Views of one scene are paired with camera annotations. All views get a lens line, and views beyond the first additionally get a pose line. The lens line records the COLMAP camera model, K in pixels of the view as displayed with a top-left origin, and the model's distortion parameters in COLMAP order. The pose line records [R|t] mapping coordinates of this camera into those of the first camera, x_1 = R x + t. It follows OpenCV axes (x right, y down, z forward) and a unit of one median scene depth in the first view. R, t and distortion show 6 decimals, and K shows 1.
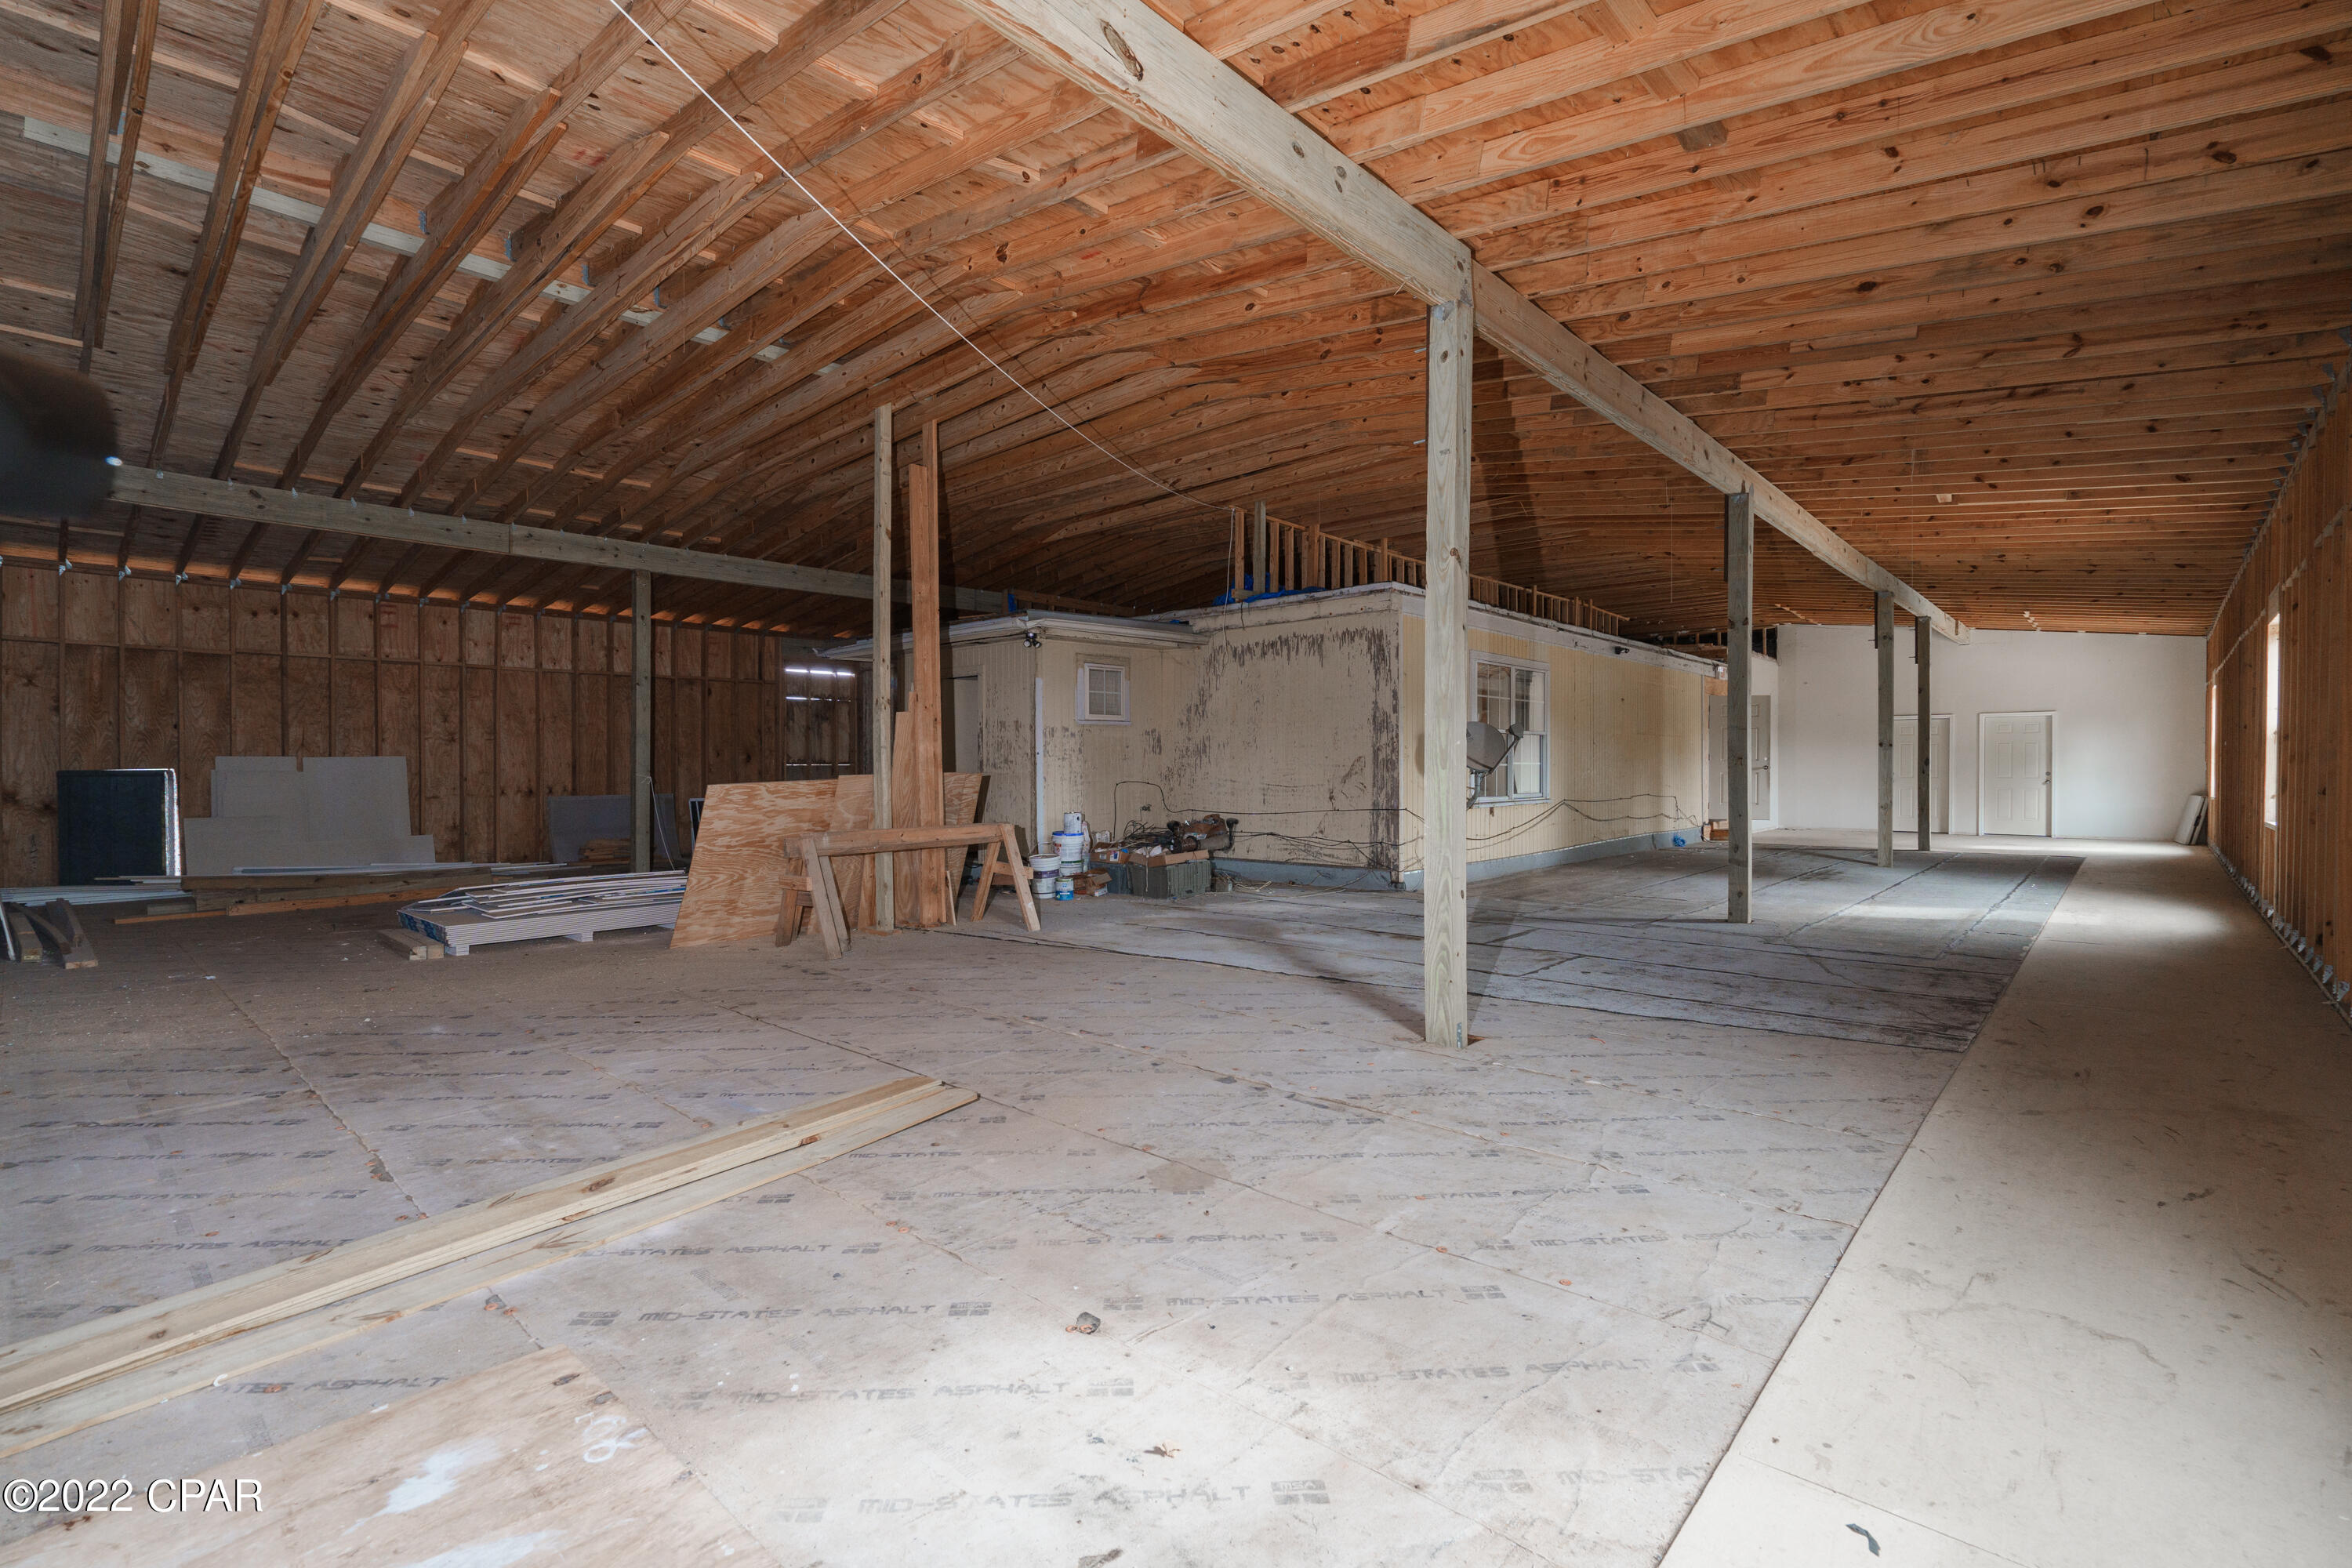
lens RADIAL K [[1058.9, 0, 1174.8], [0, 1058.9, 764.8], [0, 0, 1]] dist [-0.001553, 0.000322]
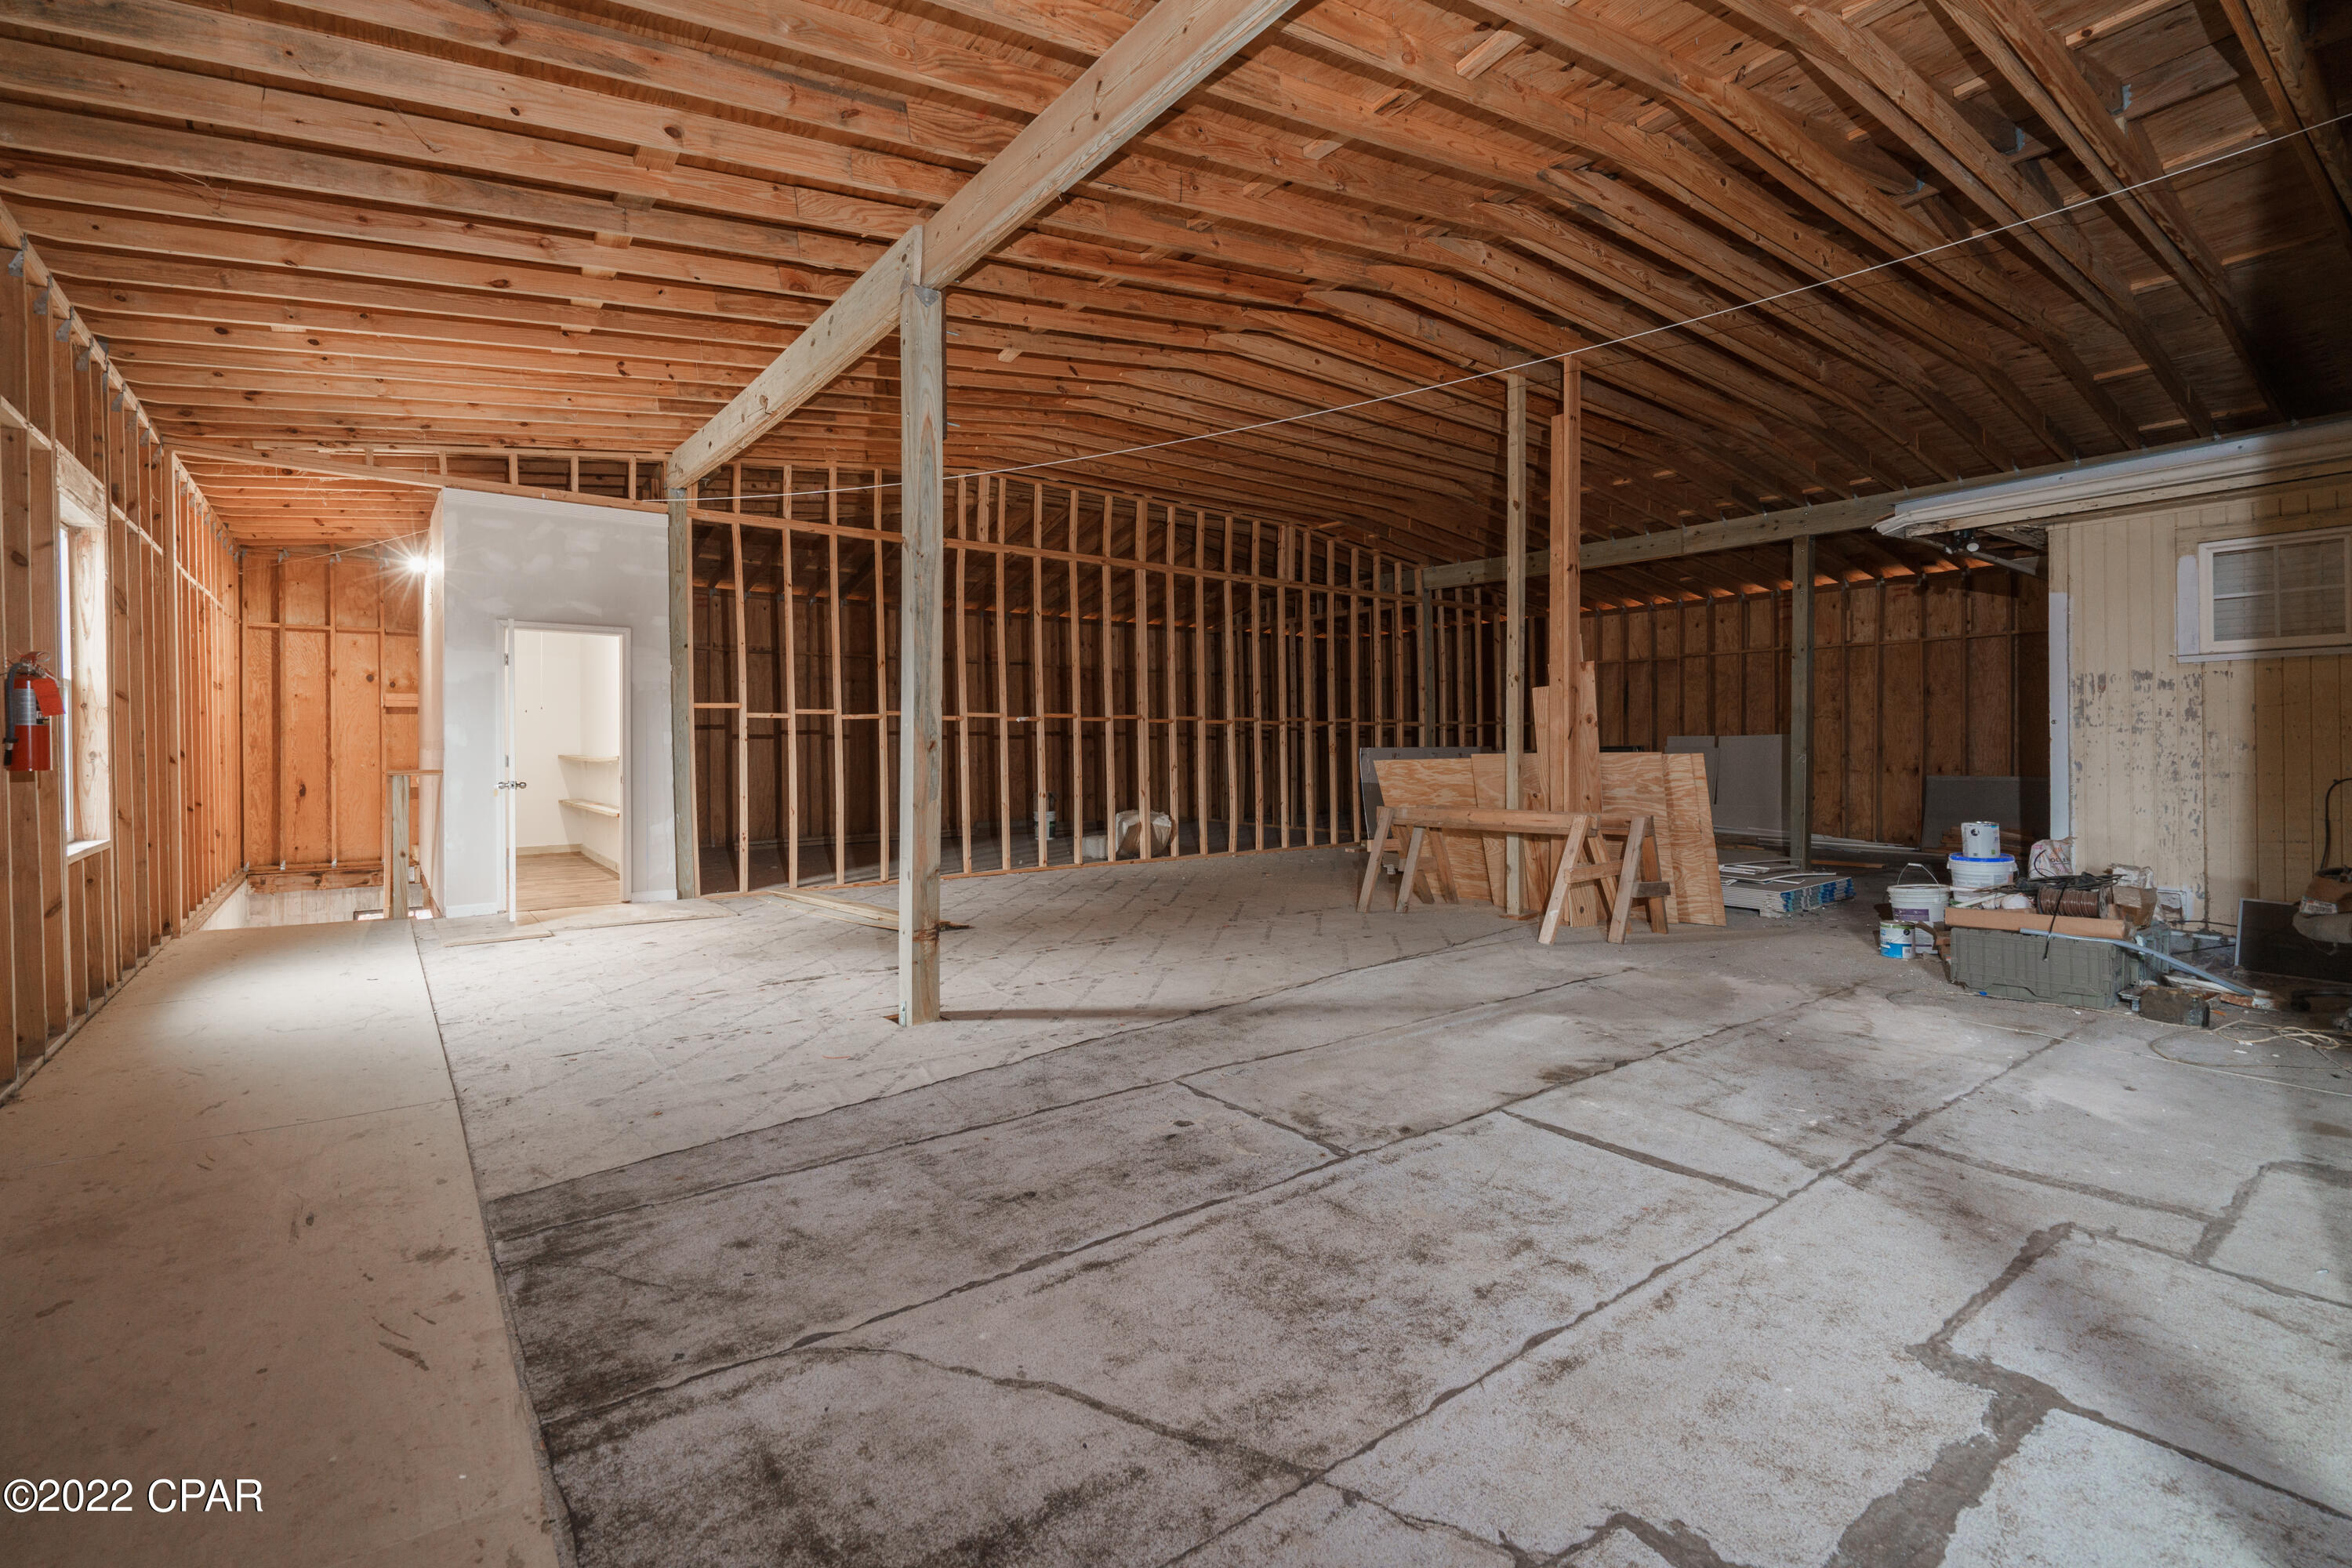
lens RADIAL K [[1058.9, 0, 1174.8], [0, 1058.9, 764.8], [0, 0, 1]] dist [-0.001553, 0.000322]
pose [[-0.182030, 0.019376, -0.983102, 0.396860], [0.005514, 0.999810, 0.018685, -0.000119], [0.983277, -0.002020, -0.182103, 0.465901]]
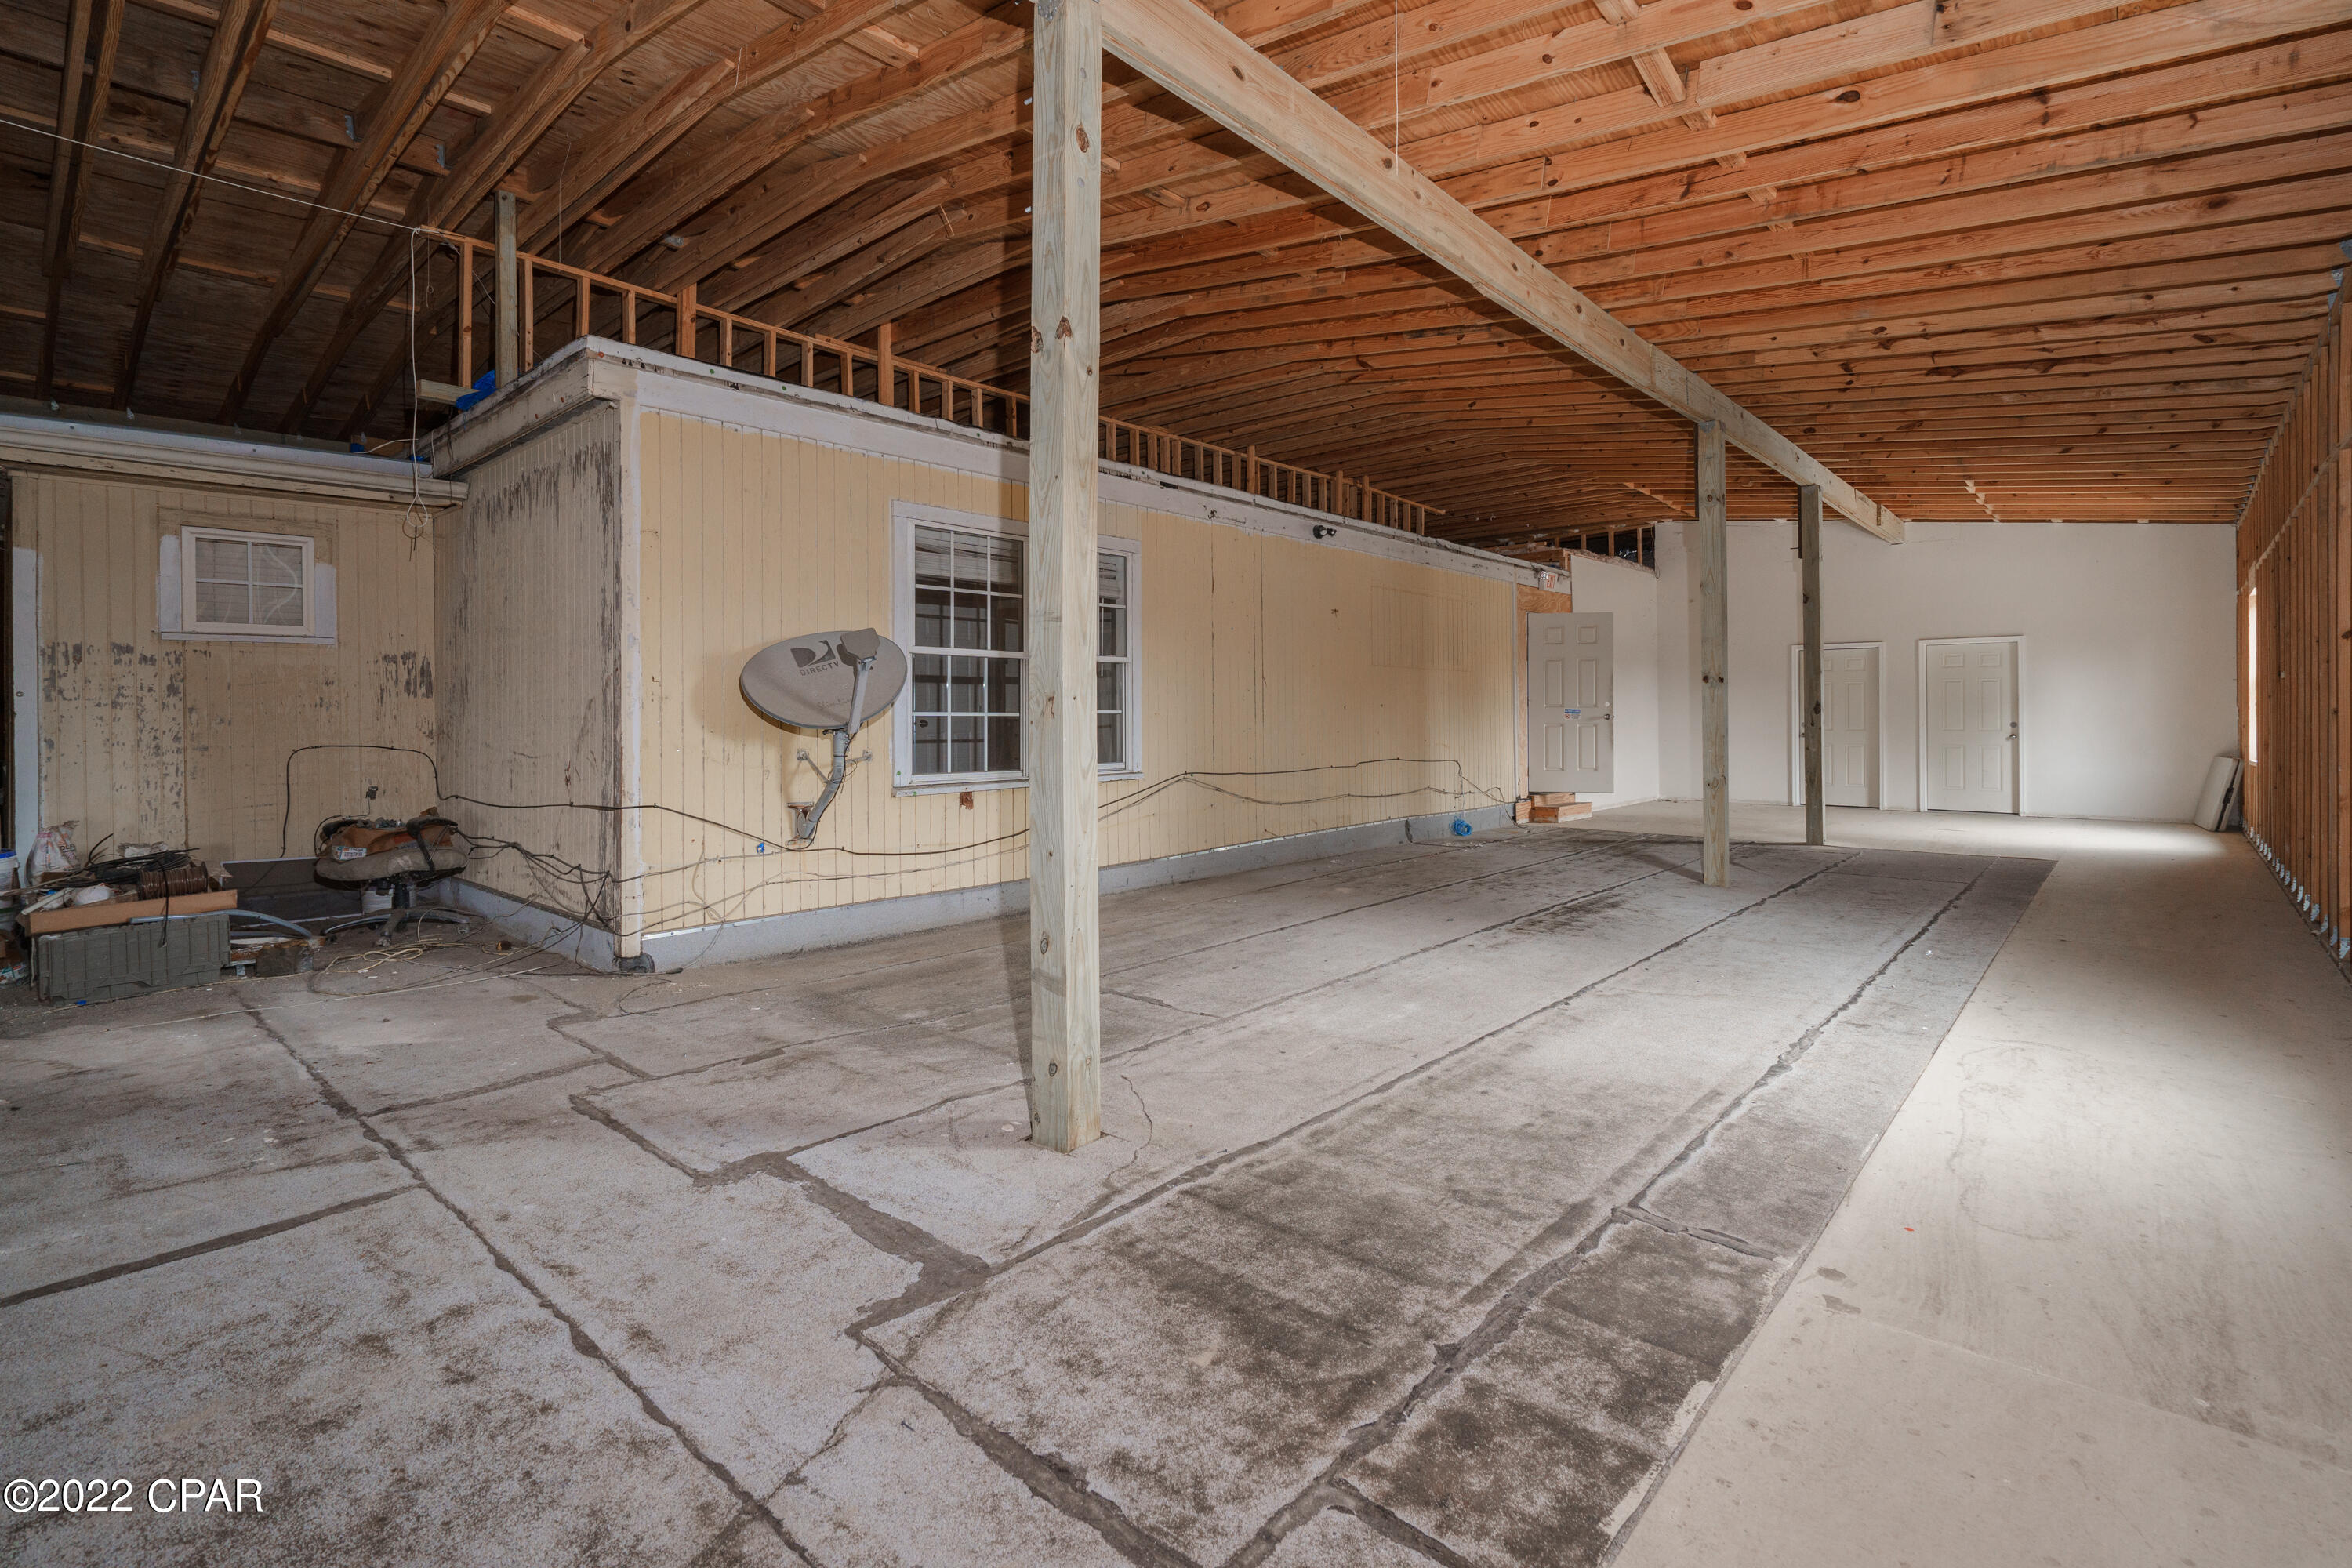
lens RADIAL K [[1085.8, 0, 1186.3], [0, 1085.8, 696.9], [0, 0, 1]] dist [-0.001433, 0.000054]
pose [[0.999920, -0.001783, 0.012532, 0.320954], [0.001991, 0.999861, -0.016560, 0.000697], [-0.012501, 0.016583, 0.999784, 0.344654]]
